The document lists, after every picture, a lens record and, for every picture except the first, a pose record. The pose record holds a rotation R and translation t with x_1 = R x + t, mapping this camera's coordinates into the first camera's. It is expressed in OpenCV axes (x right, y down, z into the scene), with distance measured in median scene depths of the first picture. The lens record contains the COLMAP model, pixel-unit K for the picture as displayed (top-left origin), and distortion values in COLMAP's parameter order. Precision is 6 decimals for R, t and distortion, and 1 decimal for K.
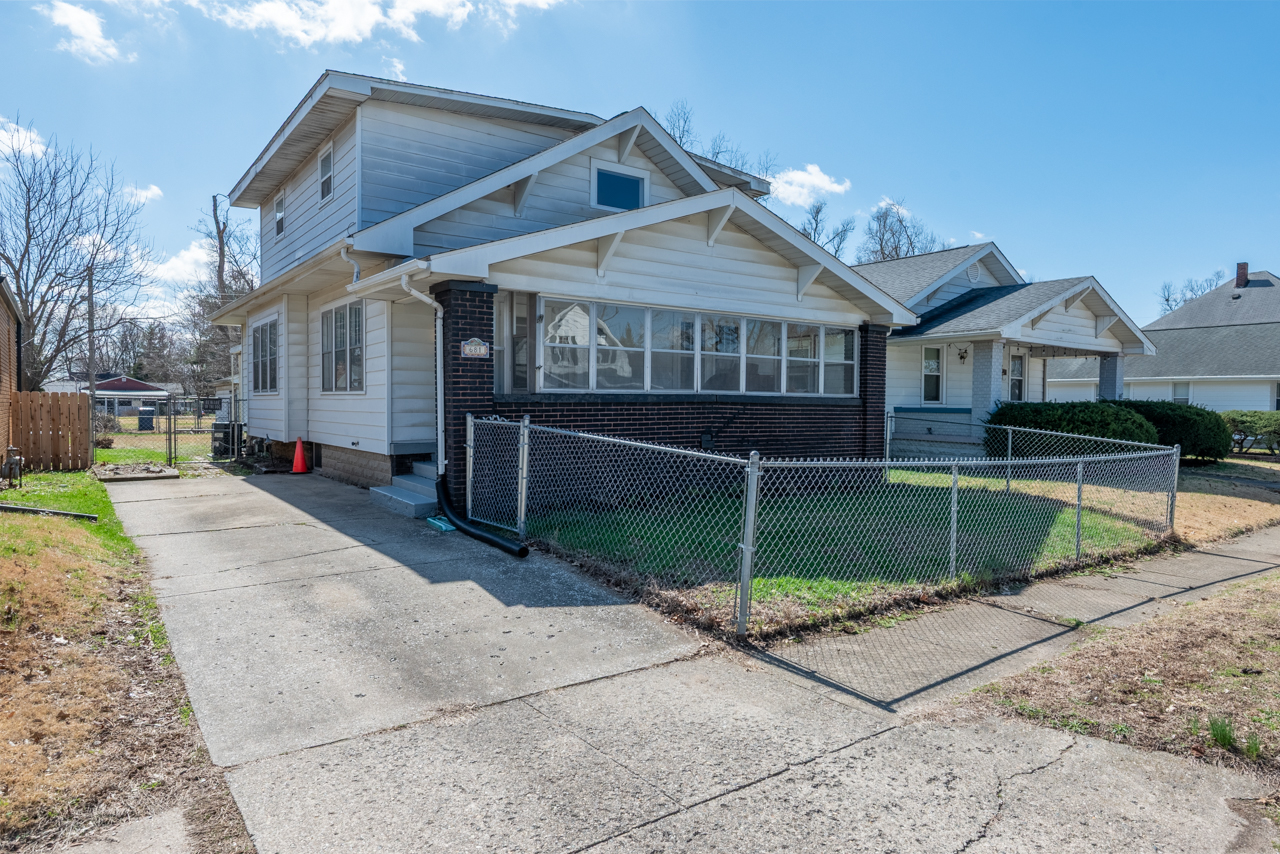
lens RADIAL K [[772.0, 0, 646.6], [0, 772.0, 430.1], [0, 0, 1]] dist [-0.003097, 0.003389]
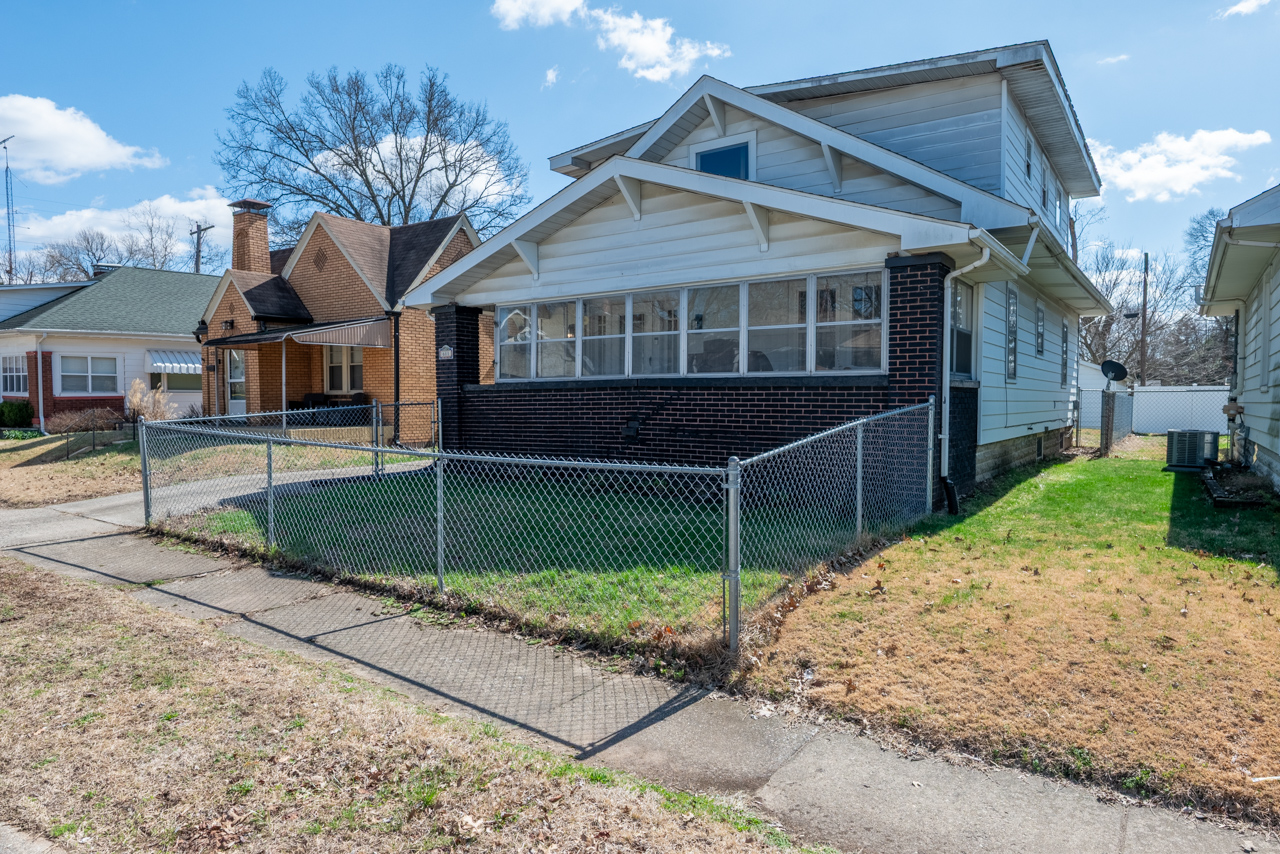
lens RADIAL K [[772.0, 0, 641.9], [0, 772.0, 422.8], [0, 0, 1]] dist [-0.003097, 0.003389]
pose [[0.315978, 0.020745, -0.948540, 0.970683], [-0.027705, 0.999536, 0.012631, -0.004667], [0.948362, 0.022288, 0.316407, 0.708758]]
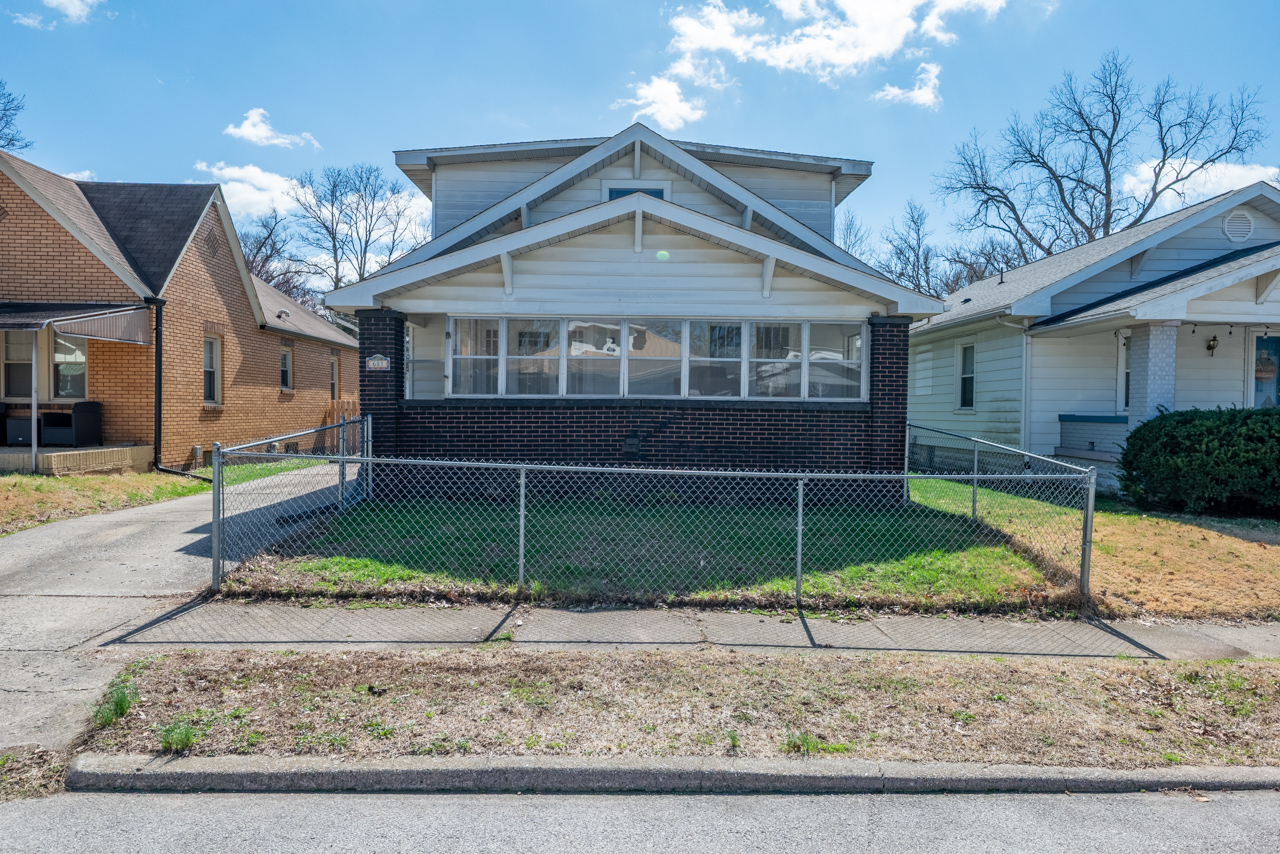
lens RADIAL K [[772.0, 0, 639.1], [0, 772.0, 428.7], [0, 0, 1]] dist [-0.003097, 0.003389]
pose [[0.821020, 0.014672, -0.570710, 0.659578], [-0.023004, 0.999708, -0.007392, -0.000041], [0.570435, 0.019197, 0.821118, 0.173711]]
